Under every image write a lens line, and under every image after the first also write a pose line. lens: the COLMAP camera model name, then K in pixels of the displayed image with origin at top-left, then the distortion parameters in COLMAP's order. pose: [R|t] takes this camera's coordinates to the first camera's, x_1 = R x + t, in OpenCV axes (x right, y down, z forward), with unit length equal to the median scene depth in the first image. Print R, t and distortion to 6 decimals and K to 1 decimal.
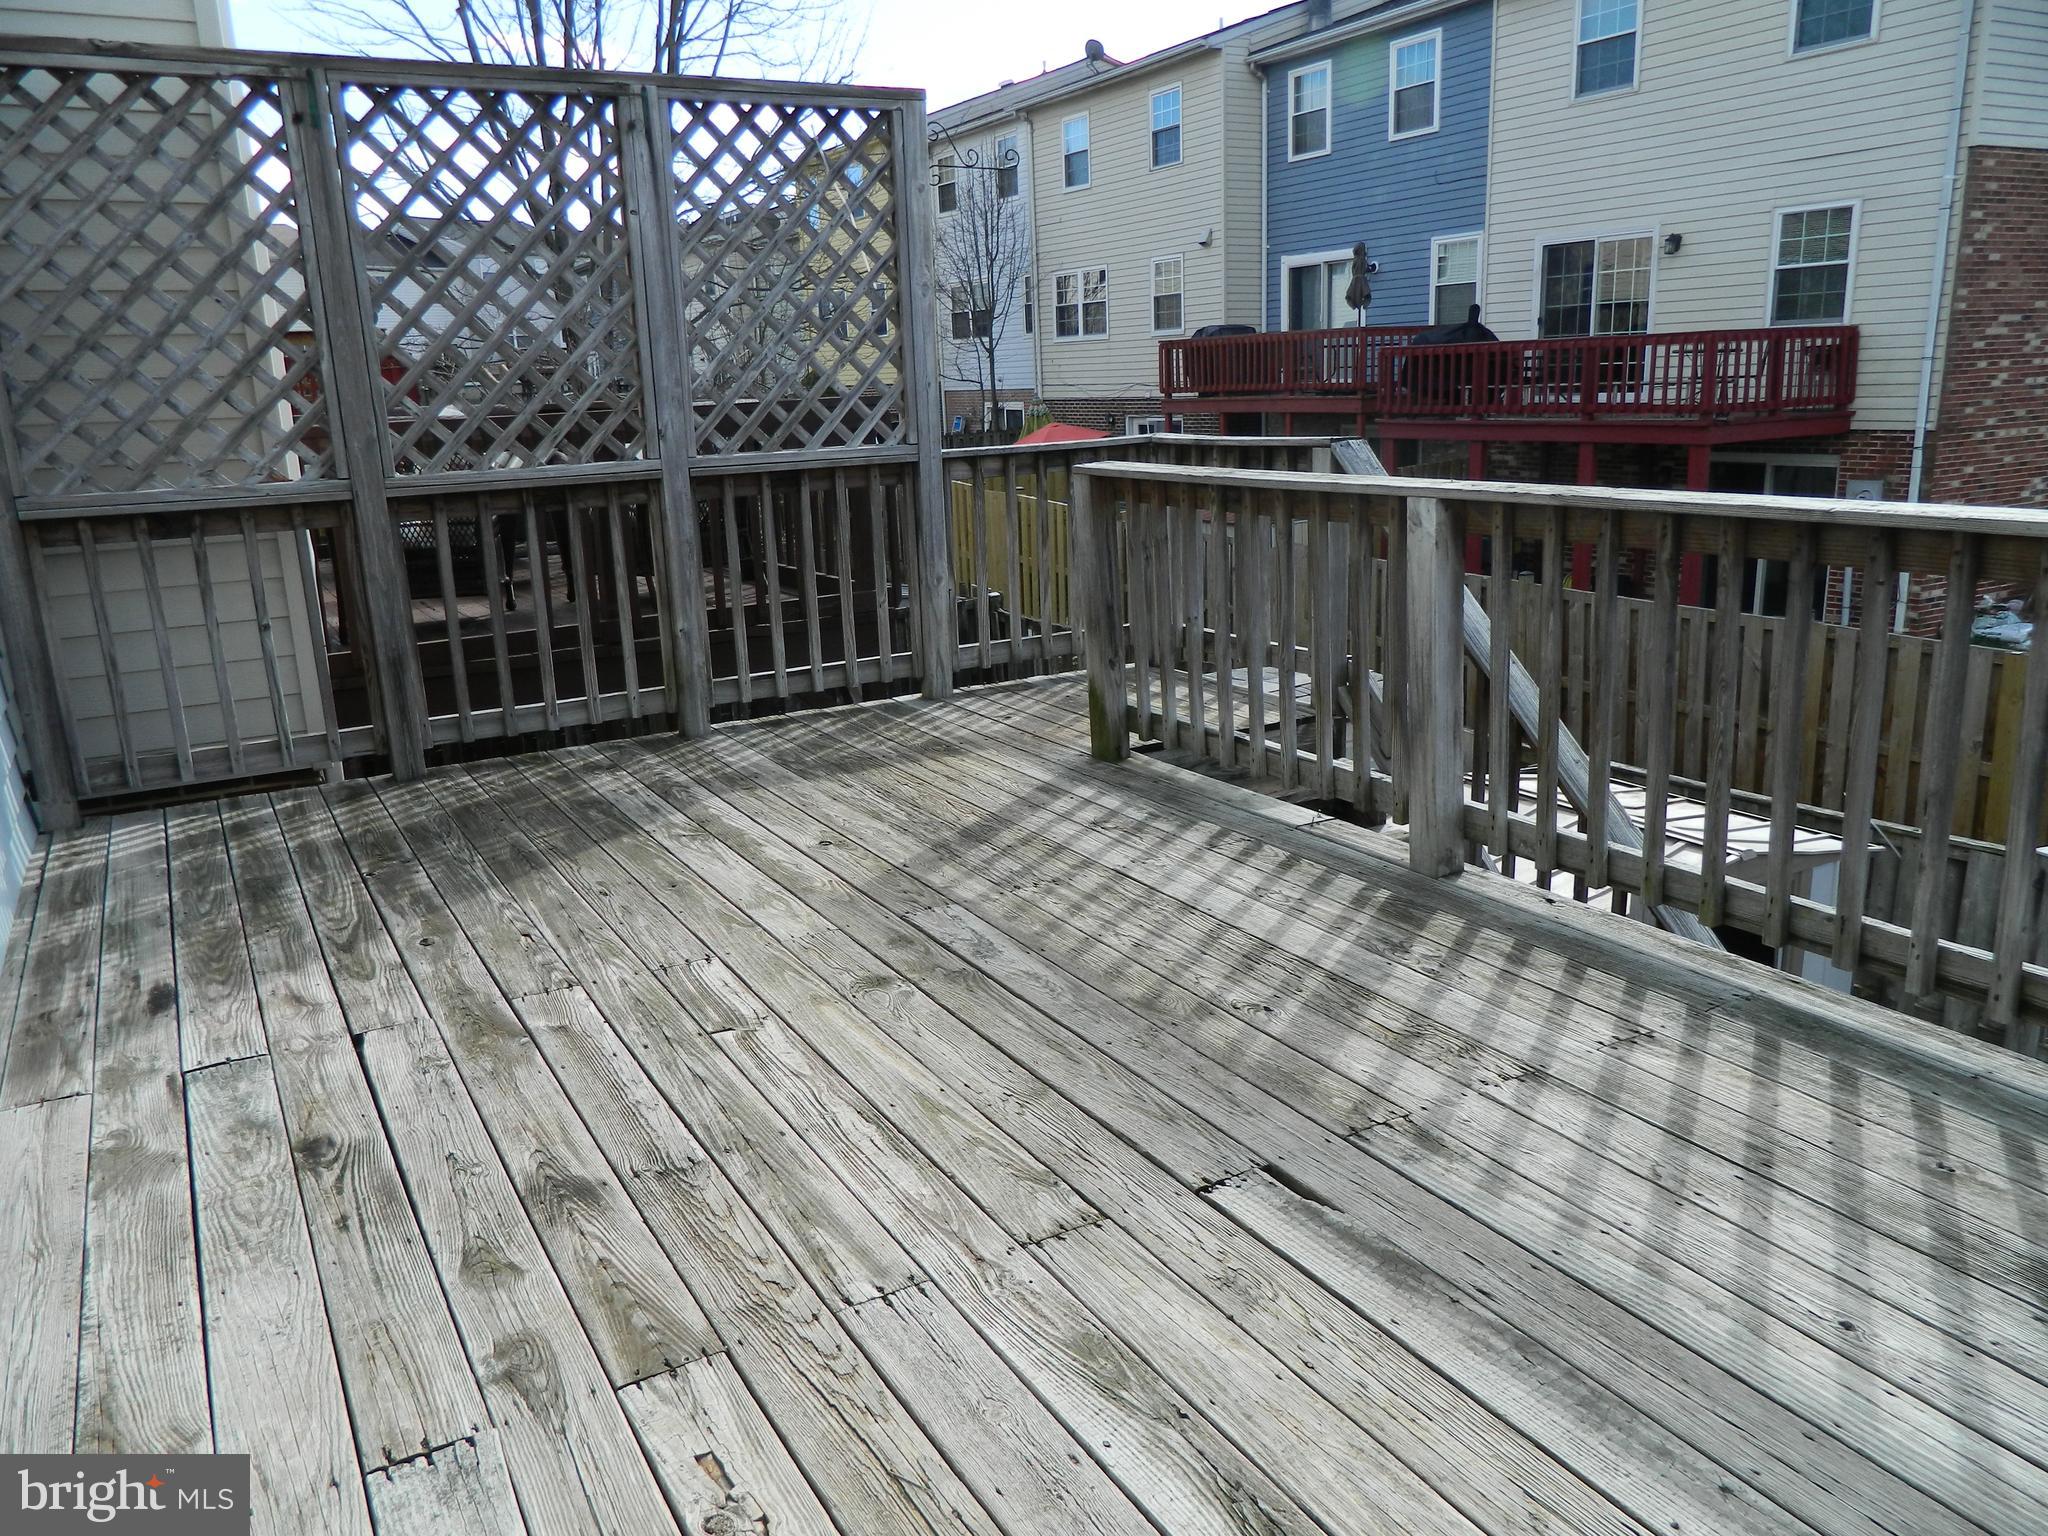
lens RADIAL K [[1554.4, 0, 1024.0], [0, 1554.4, 768.0], [0, 0, 1]] dist [0.016934, -0.007574]
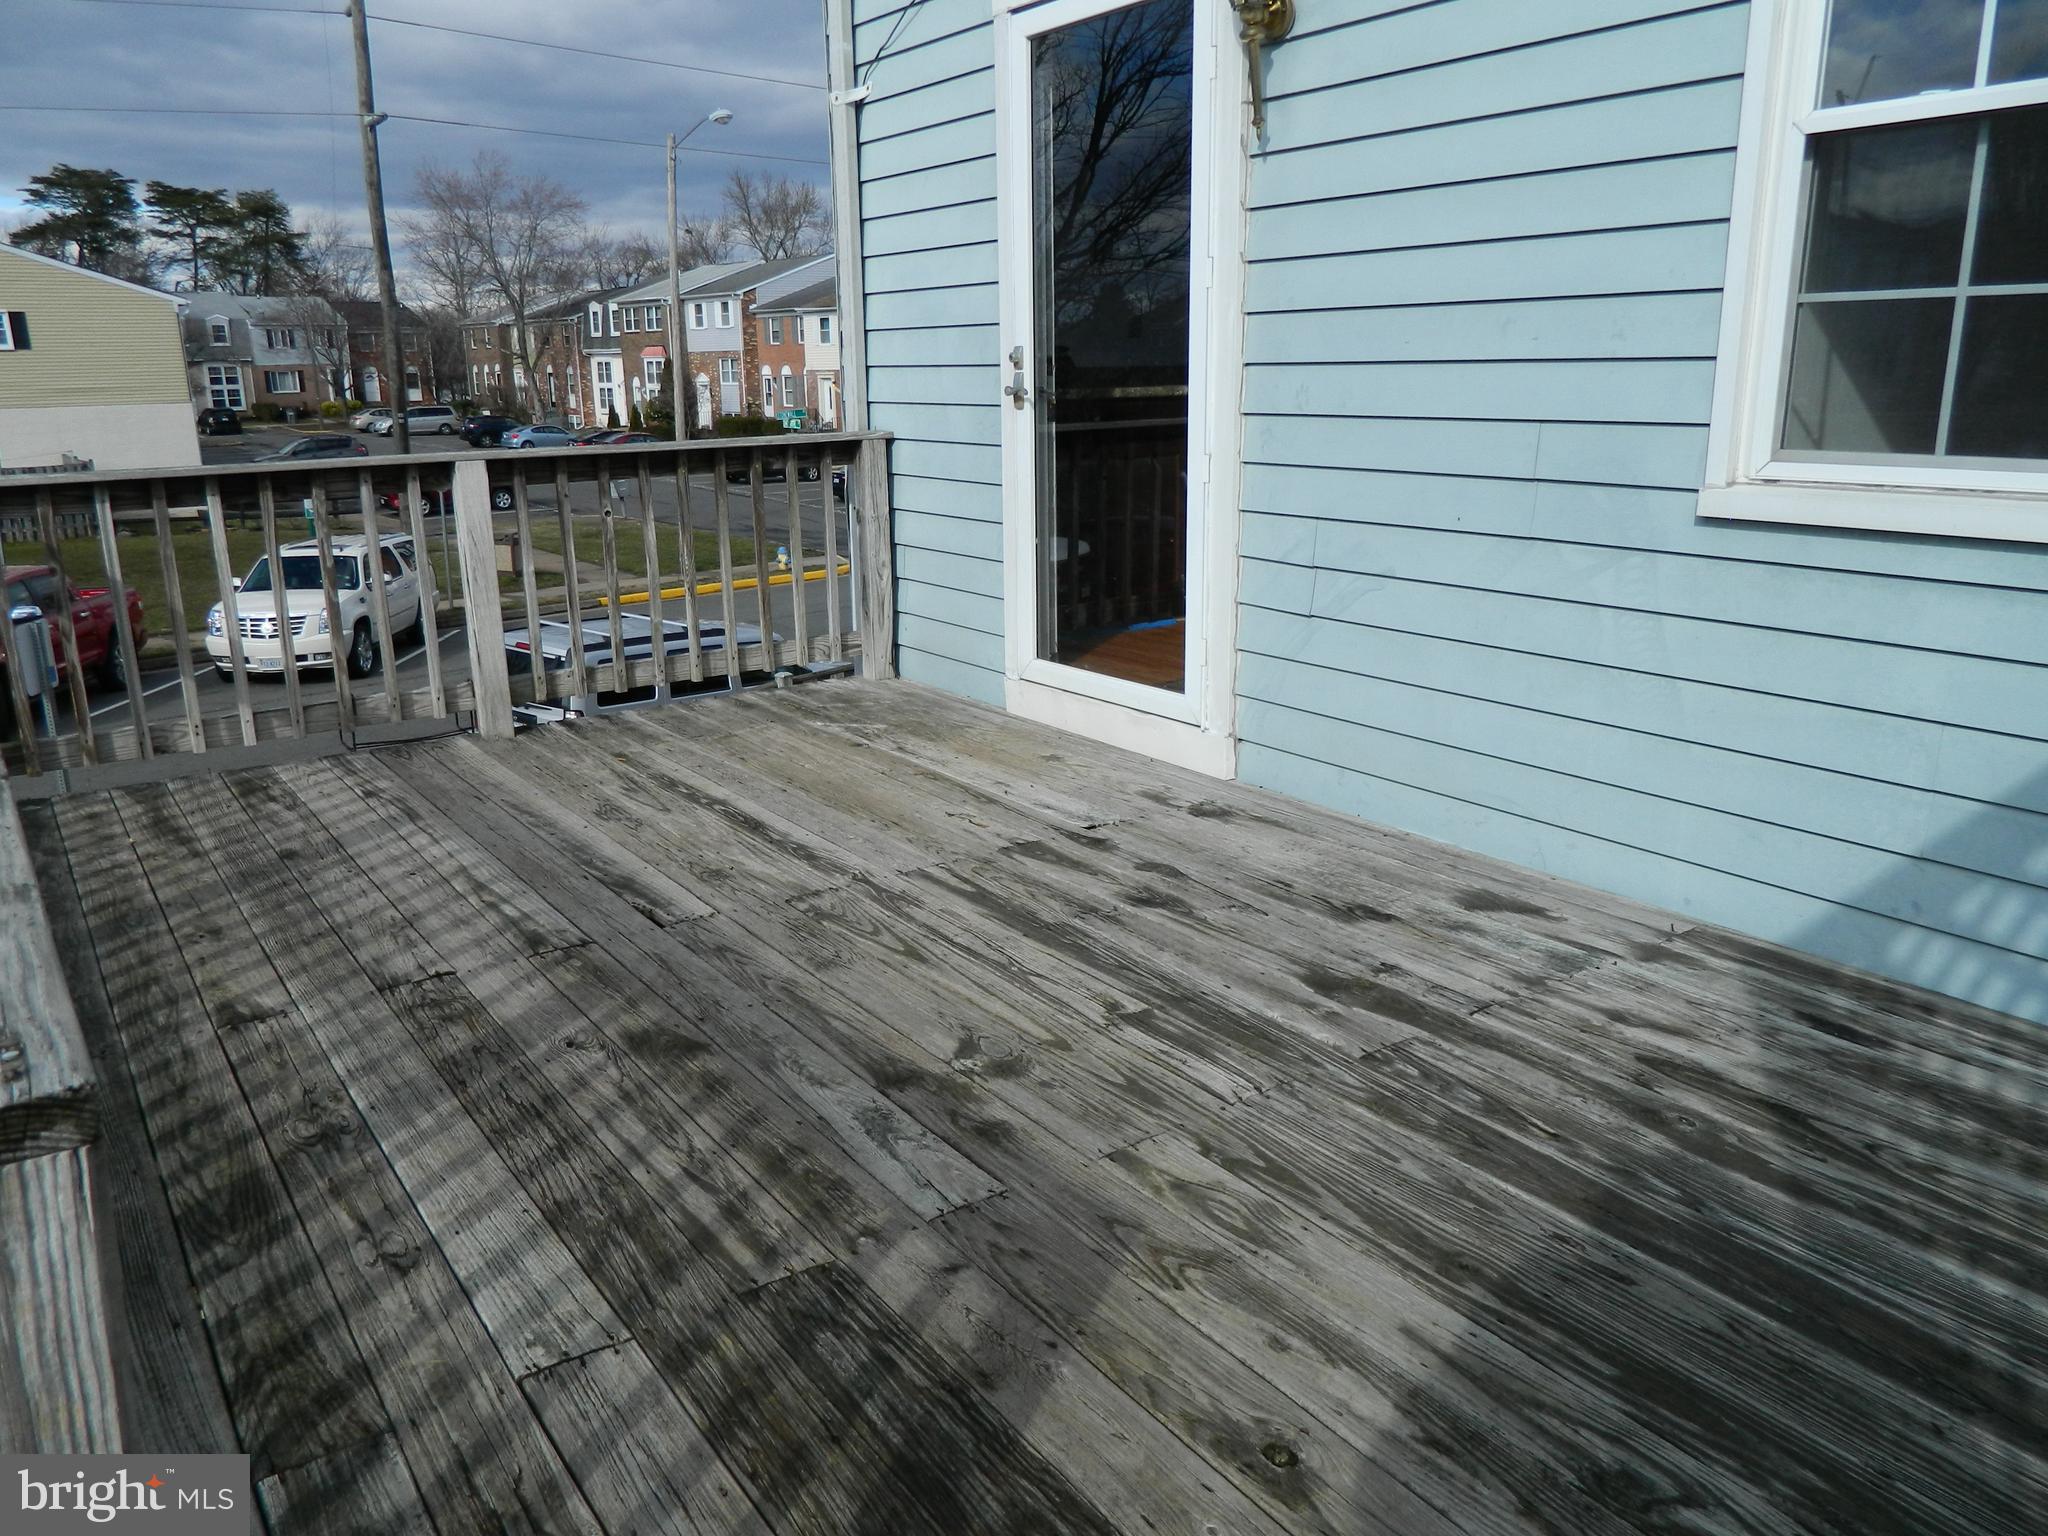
lens RADIAL K [[1554.4, 0, 1024.0], [0, 1554.4, 768.0], [0, 0, 1]] dist [0.016934, -0.007574]
pose [[-0.994416, 0.073456, -0.075768, -0.055606], [0.027757, 0.874757, 0.483767, -0.424897], [0.101814, 0.478963, -0.871911, 1.714506]]
